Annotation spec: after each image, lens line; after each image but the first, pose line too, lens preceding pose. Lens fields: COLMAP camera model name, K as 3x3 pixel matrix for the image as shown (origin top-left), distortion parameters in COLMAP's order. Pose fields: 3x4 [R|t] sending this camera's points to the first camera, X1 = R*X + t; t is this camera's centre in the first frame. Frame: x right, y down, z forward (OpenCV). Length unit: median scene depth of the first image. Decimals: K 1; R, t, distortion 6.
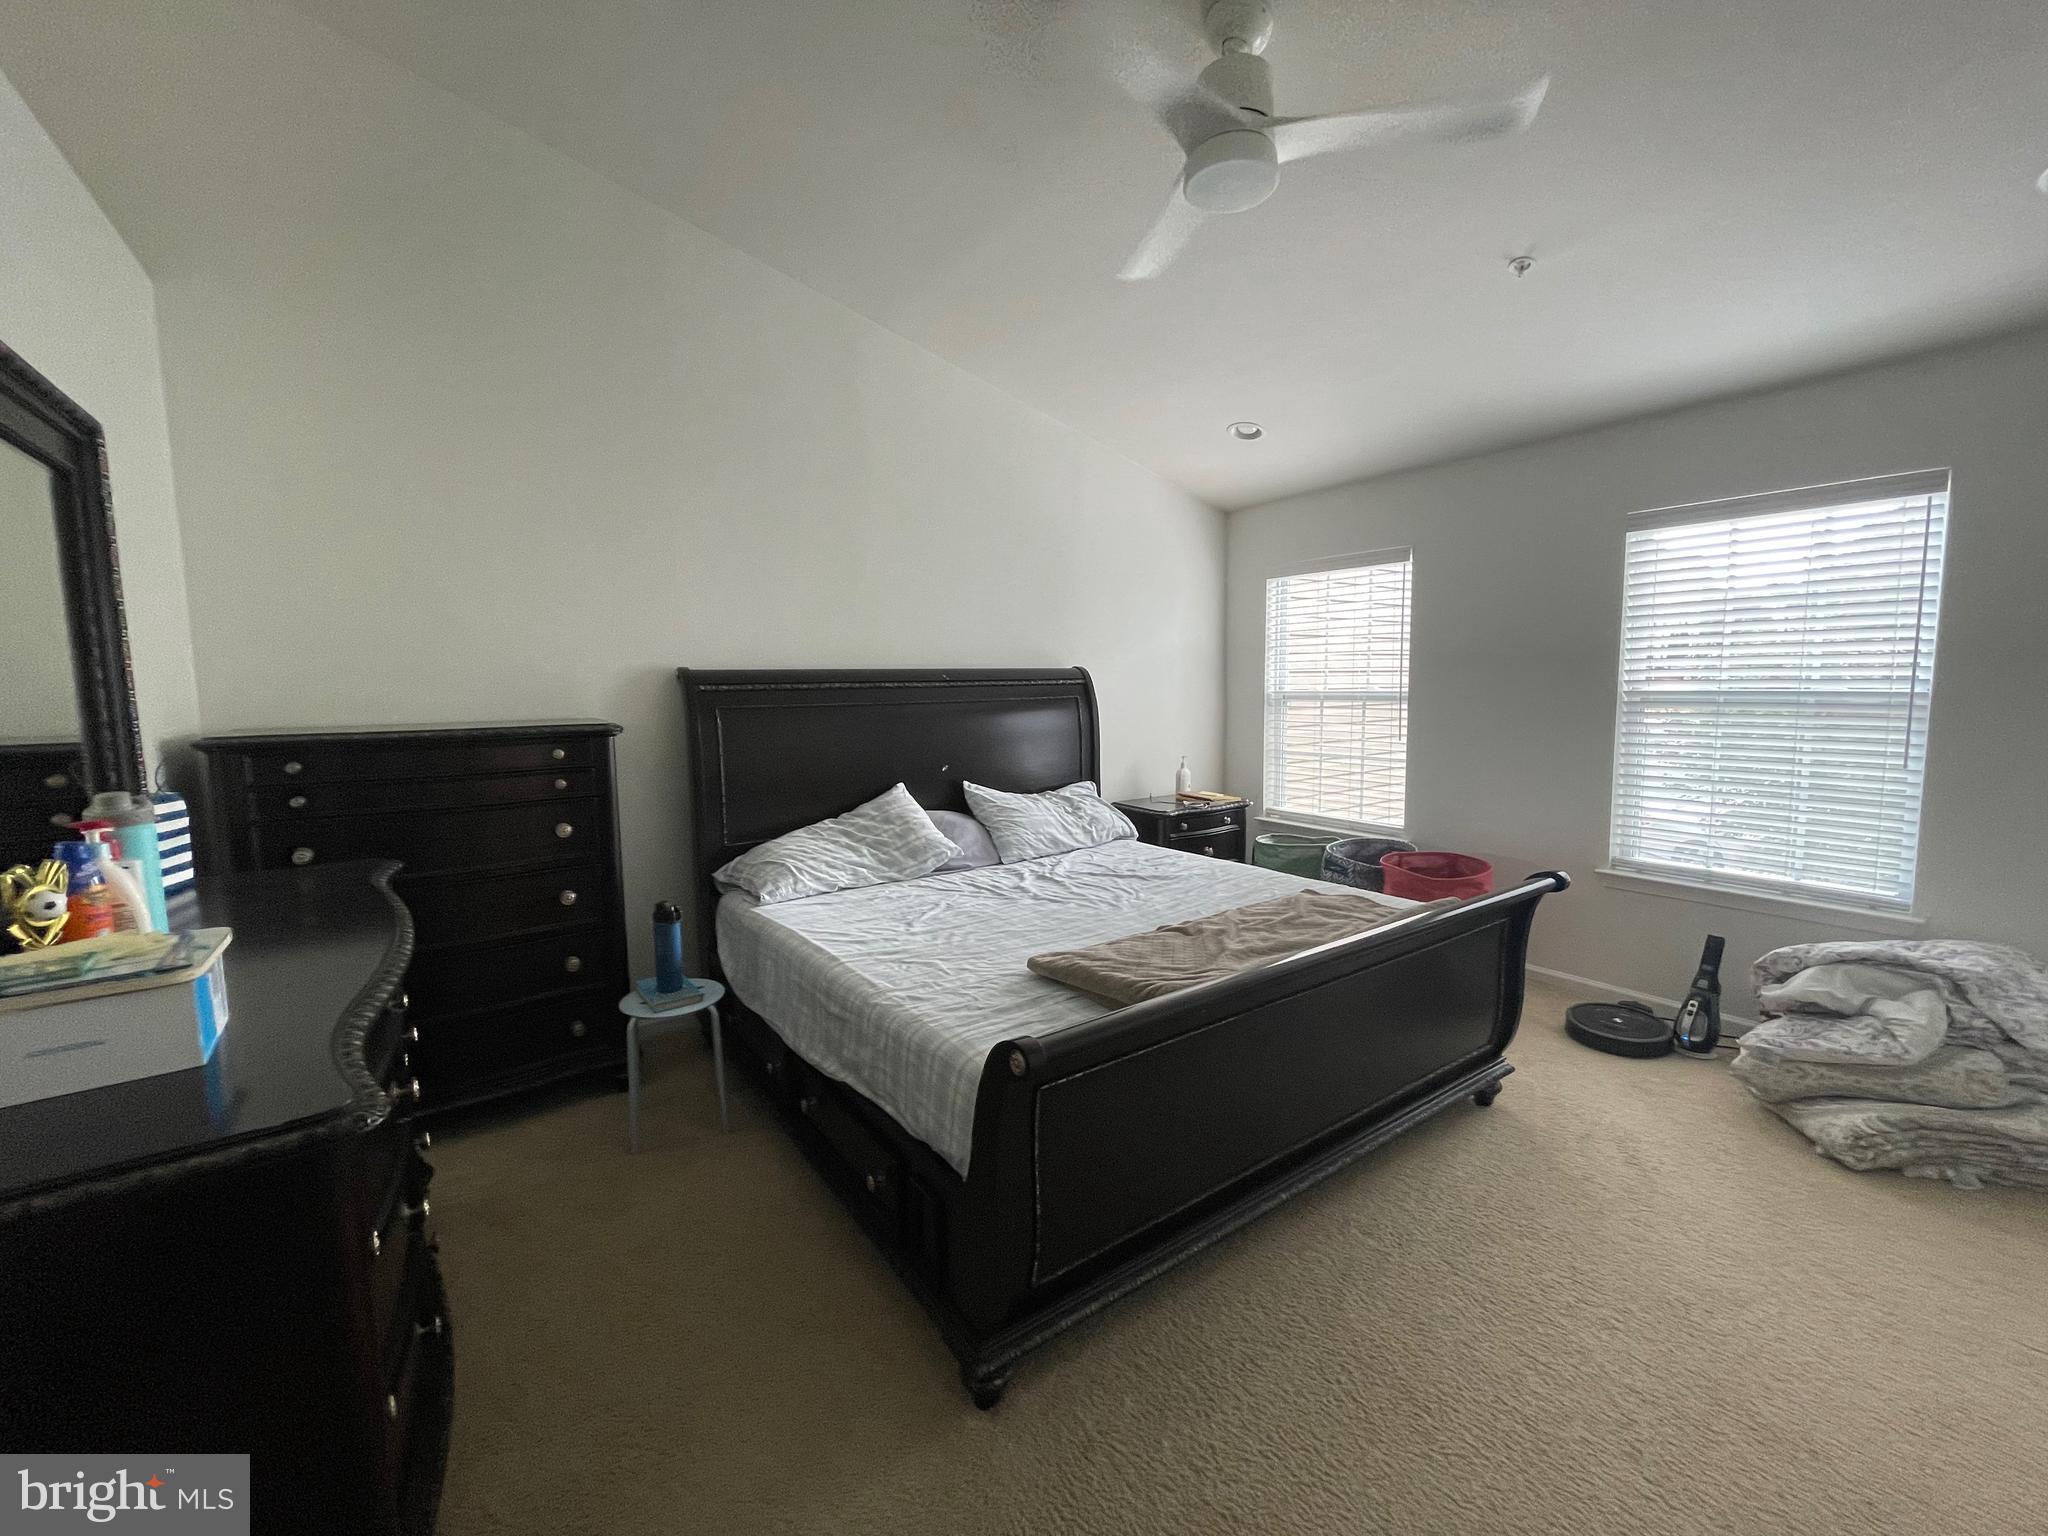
lens RADIAL K [[824.8, 0, 1020.9], [0, 824.8, 767.3], [0, 0, 1]] dist [-0.003560, 0.001493]
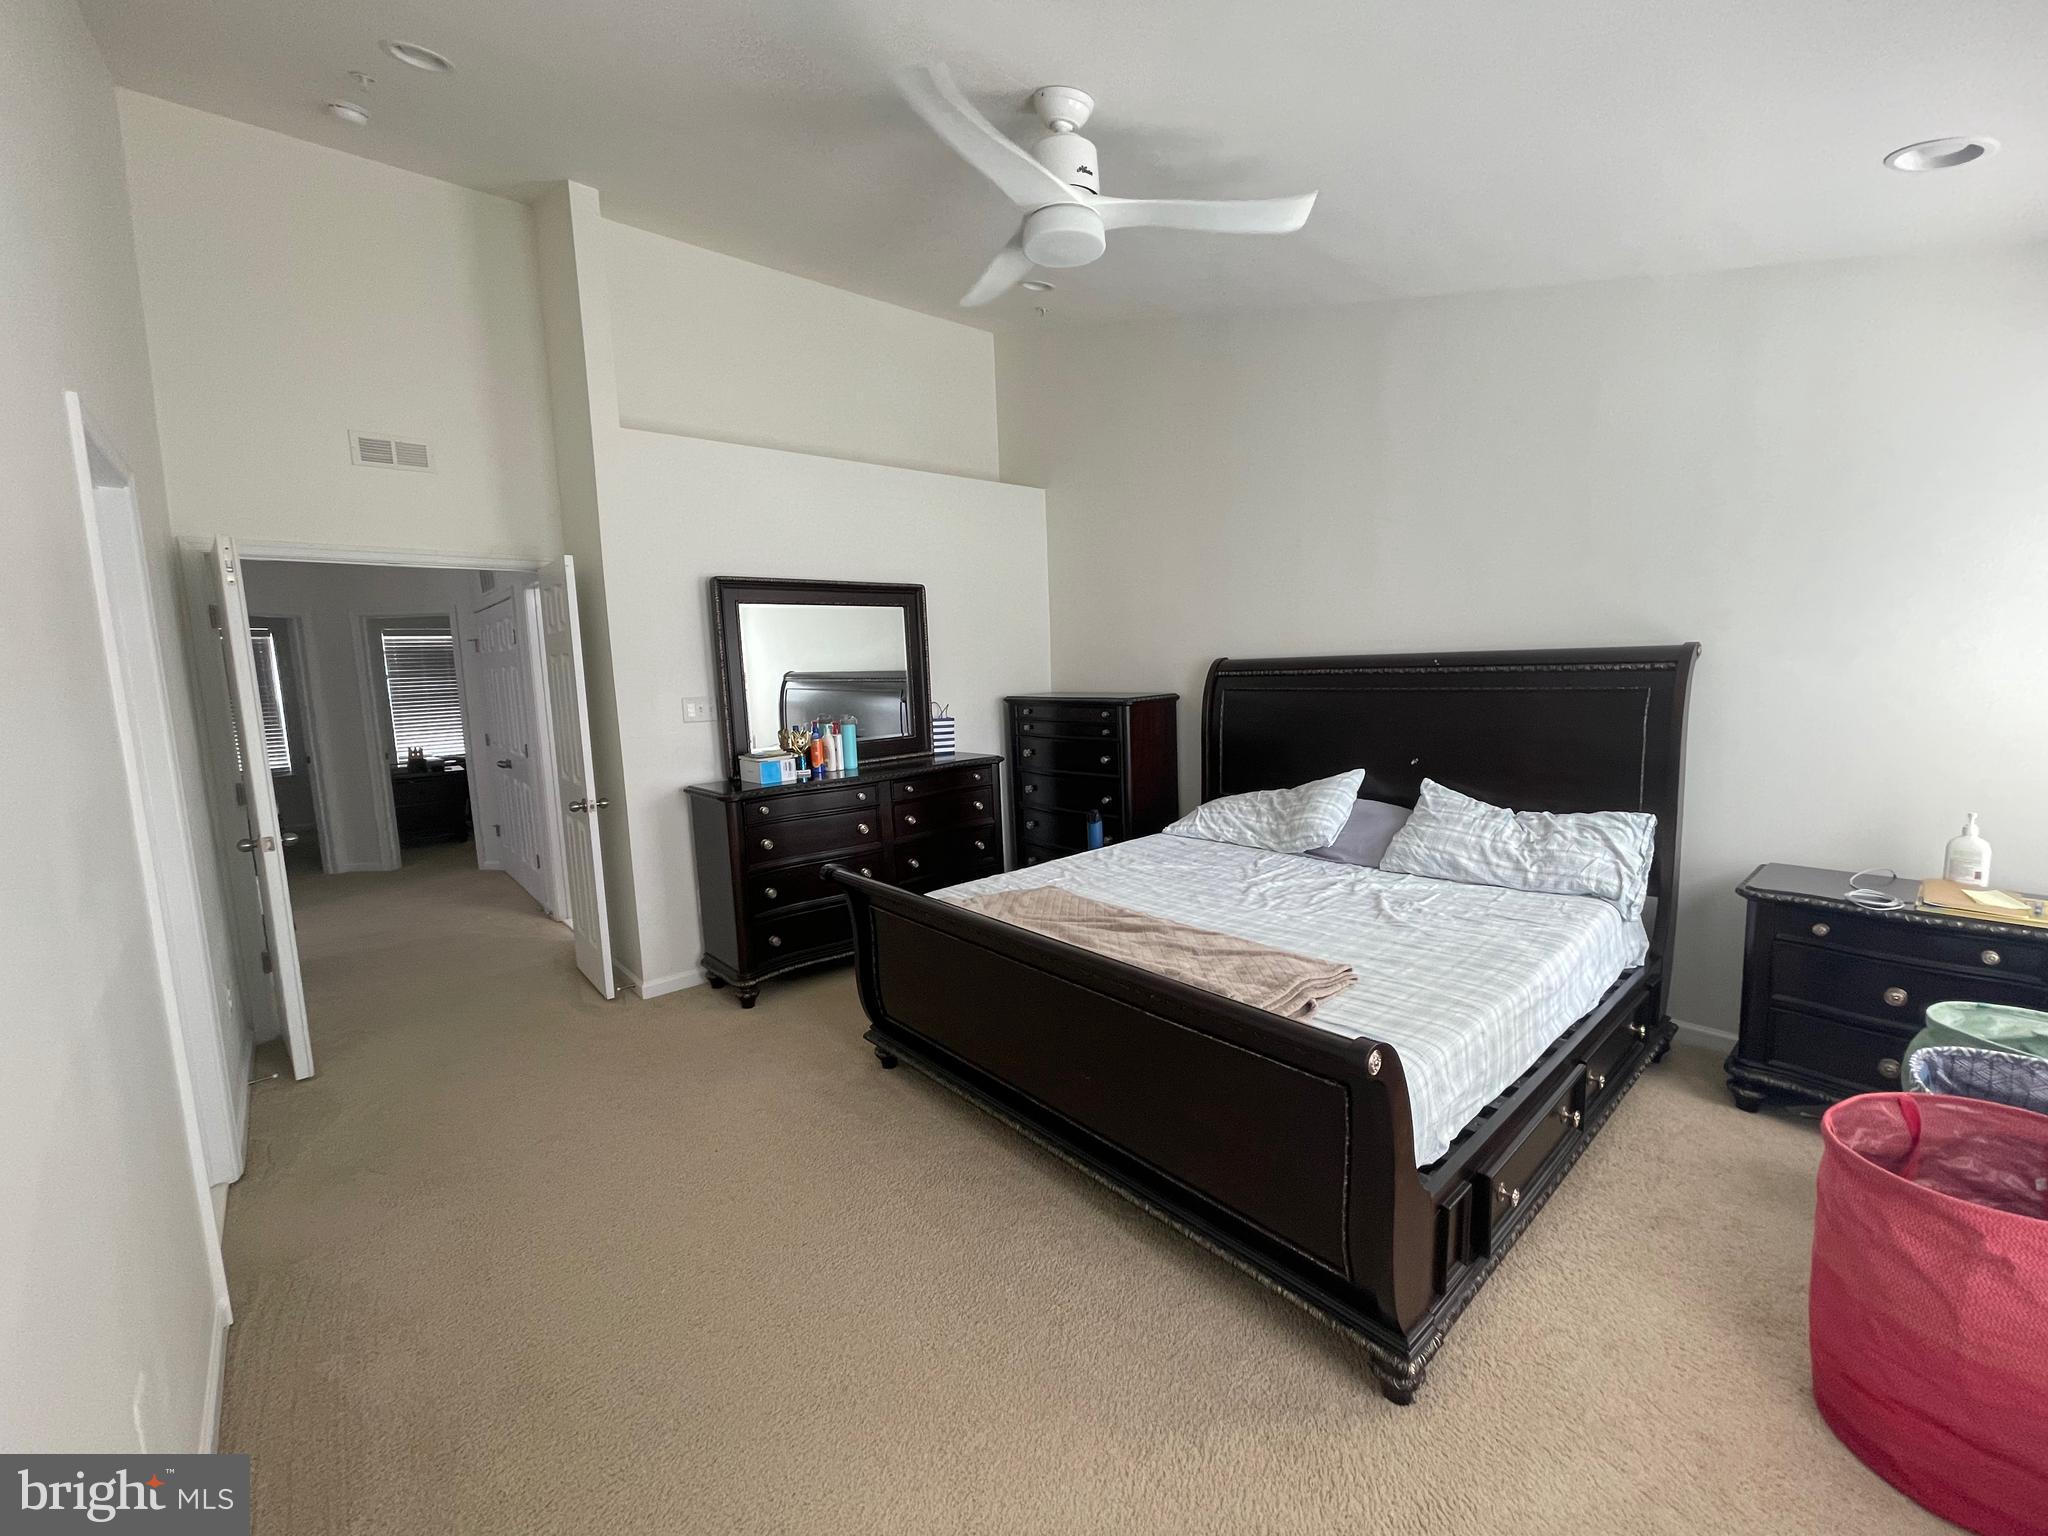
lens RADIAL K [[824.8, 0, 1017.6], [0, 824.8, 764.2], [0, 0, 1]] dist [-0.003560, 0.001493]
pose [[0.101022, 0.135068, -0.985673, 0.867686], [-0.067258, 0.989402, 0.128685, -0.095170], [0.992608, 0.053295, 0.109036, 0.502880]]
